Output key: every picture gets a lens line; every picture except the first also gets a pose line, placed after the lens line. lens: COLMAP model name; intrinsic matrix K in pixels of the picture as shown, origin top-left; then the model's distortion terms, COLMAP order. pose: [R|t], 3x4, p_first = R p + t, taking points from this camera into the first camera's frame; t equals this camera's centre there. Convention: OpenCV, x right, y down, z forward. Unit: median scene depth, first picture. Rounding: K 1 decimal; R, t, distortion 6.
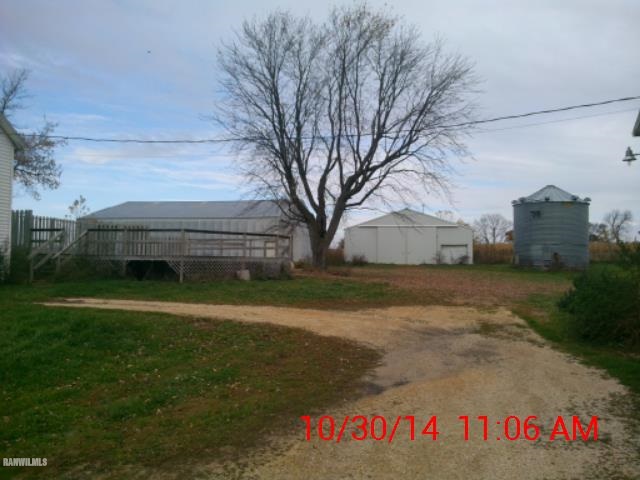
lens RADIAL K [[521.1, 0, 320.0], [0, 521.1, 240.0], [0, 0, 1]] dist [0.004262, 0.004287]
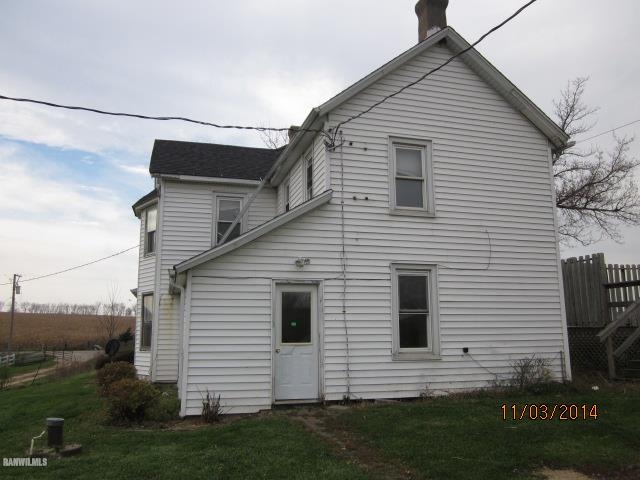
lens RADIAL K [[521.1, 0, 320.0], [0, 521.1, 240.0], [0, 0, 1]] dist [0.004262, 0.004287]
pose [[0.504083, -0.144595, -0.851465, -0.165727], [0.059756, 0.989362, -0.132636, -0.011503], [0.861585, 0.015979, 0.507361, 0.346409]]
